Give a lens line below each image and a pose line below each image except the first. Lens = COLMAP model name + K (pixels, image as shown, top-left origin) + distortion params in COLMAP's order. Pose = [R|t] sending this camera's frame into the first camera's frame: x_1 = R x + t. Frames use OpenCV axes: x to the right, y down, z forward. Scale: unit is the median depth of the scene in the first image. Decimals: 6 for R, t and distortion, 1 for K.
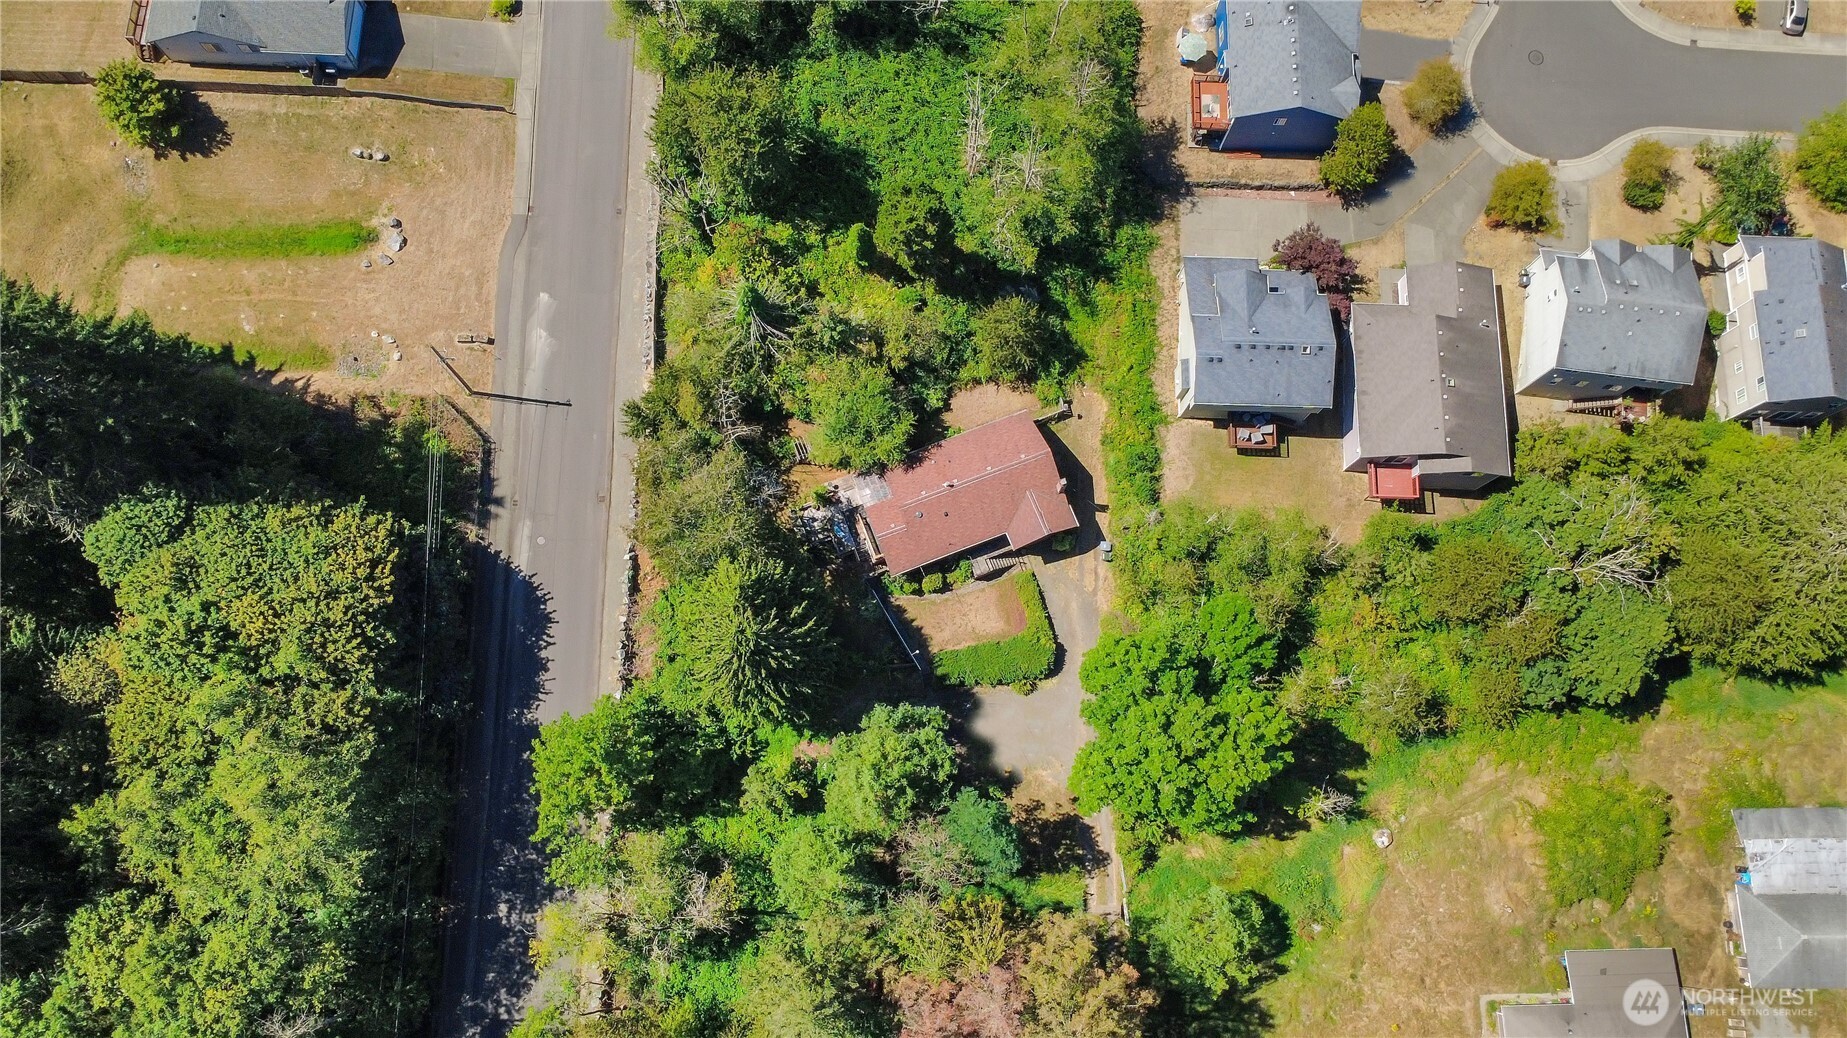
lens RADIAL K [[1342.3, 0, 923.5], [0, 1342.3, 547.6], [0, 0, 1]] dist [-0.005900, 0.000440]
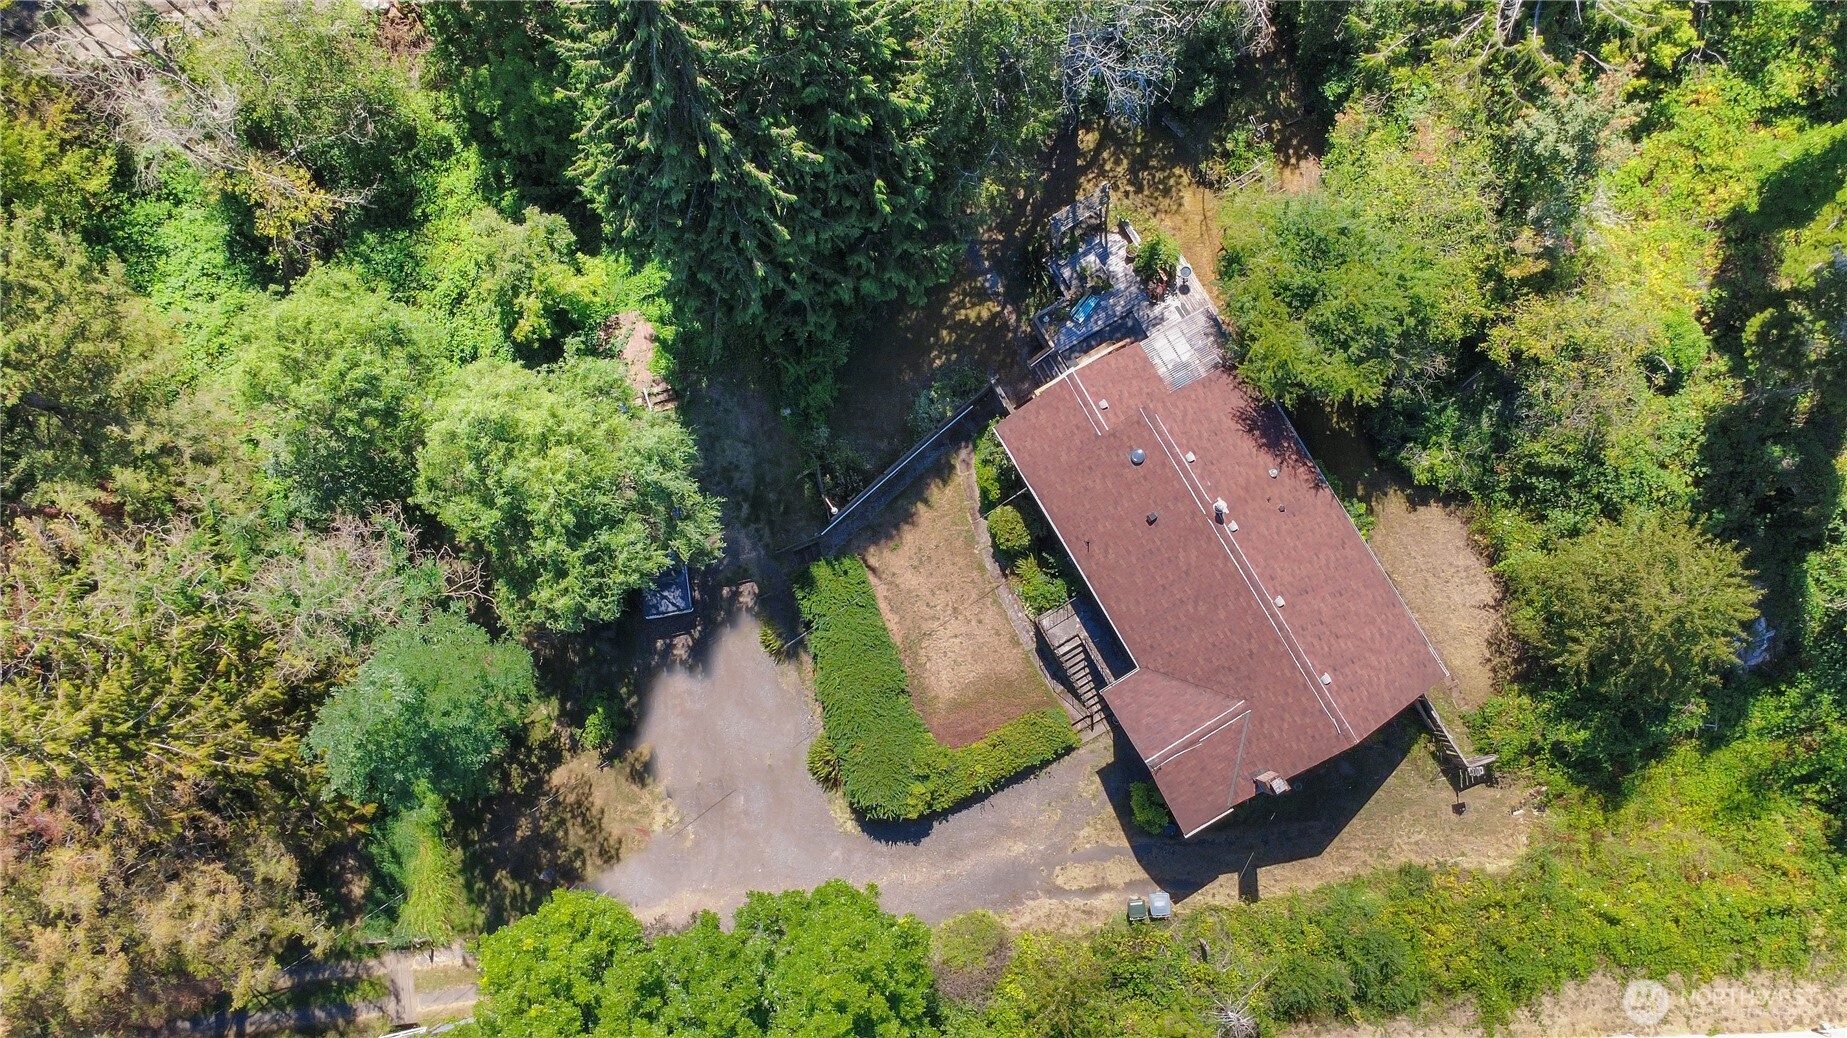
lens RADIAL K [[1329.4, 0, 919.6], [0, 1329.4, 526.6], [0, 0, 1]] dist [-0.002950, 0.002997]
pose [[0.146603, 0.977249, -0.153271, 0.070783], [-0.951635, 0.181625, 0.247798, -0.057166], [0.269998, 0.109530, 0.956611, 0.558170]]
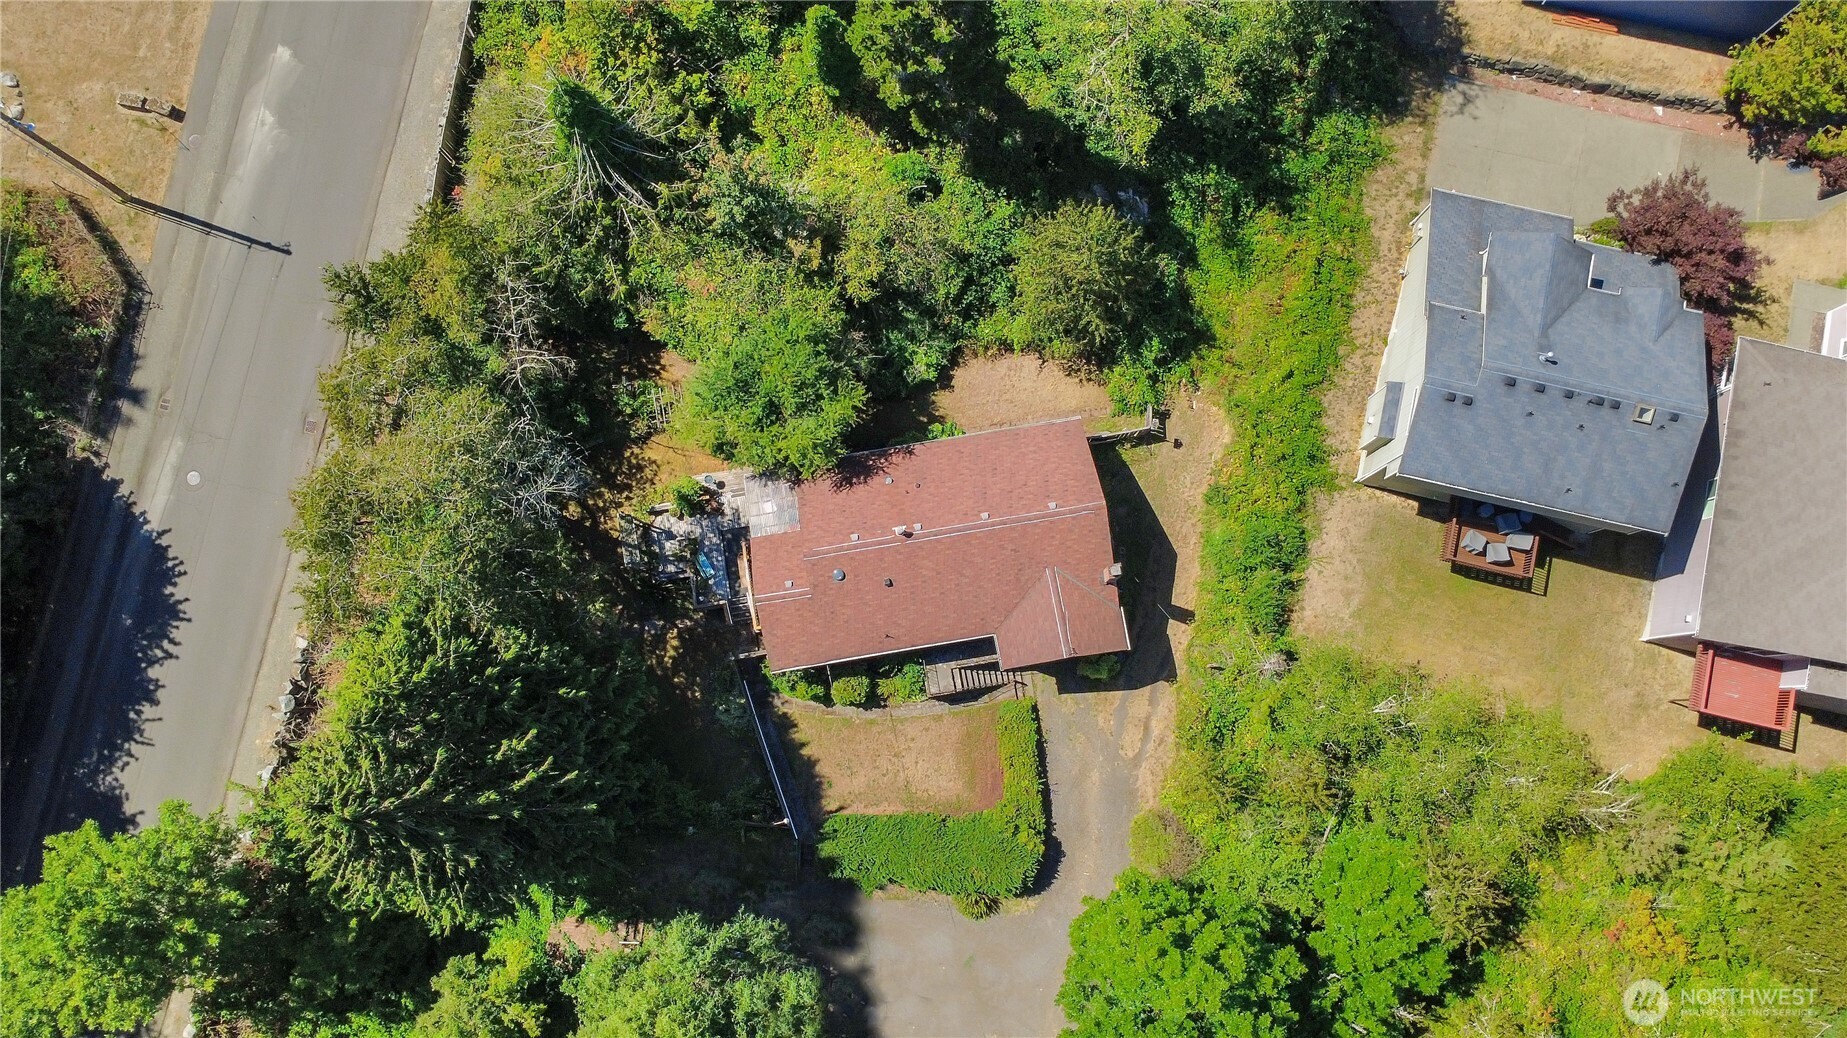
lens RADIAL K [[1329.4, 0, 919.6], [0, 1329.4, 526.6], [0, 0, 1]] dist [-0.002950, 0.002997]
pose [[0.976794, 0.200997, -0.073981, 0.061786], [-0.196255, 0.978285, 0.066655, -0.082273], [0.085772, -0.050589, 0.995030, 0.456854]]
